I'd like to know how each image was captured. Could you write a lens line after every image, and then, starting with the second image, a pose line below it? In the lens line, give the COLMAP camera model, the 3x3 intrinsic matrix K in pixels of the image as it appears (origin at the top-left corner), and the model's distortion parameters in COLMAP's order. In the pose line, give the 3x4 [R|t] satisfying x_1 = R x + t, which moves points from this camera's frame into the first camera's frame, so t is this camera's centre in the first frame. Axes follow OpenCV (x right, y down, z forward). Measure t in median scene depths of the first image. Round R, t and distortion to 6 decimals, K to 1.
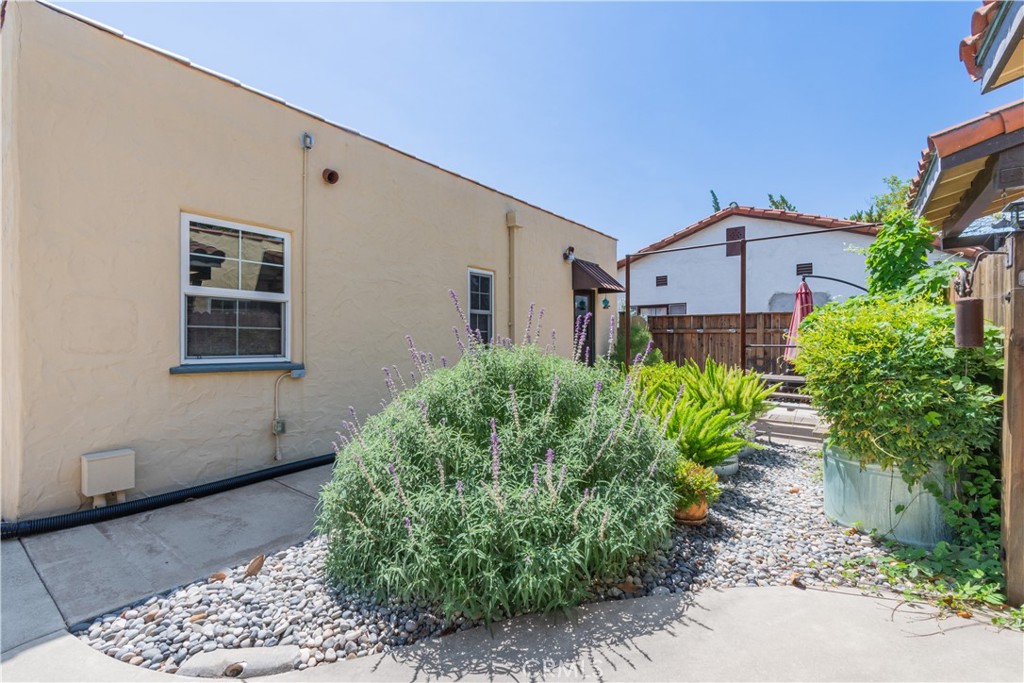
lens RADIAL K [[462.8, 0, 512.0], [0, 462.8, 341.5], [0, 0, 1]] dist [0.000305, 0.000054]
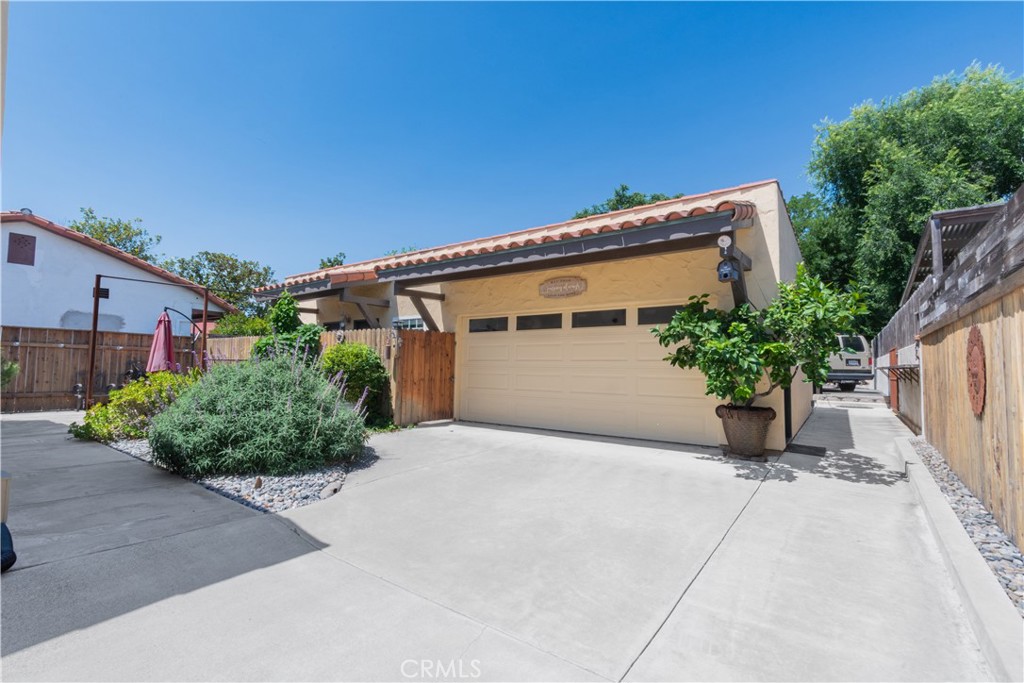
lens RADIAL K [[462.8, 0, 512.0], [0, 462.8, 341.5], [0, 0, 1]] dist [0.000305, 0.000054]
pose [[-0.010303, 0.049769, 0.998708, -0.478212], [-0.010774, 0.998697, -0.049880, 0.006499], [-0.999889, -0.011274, -0.009753, 0.016272]]
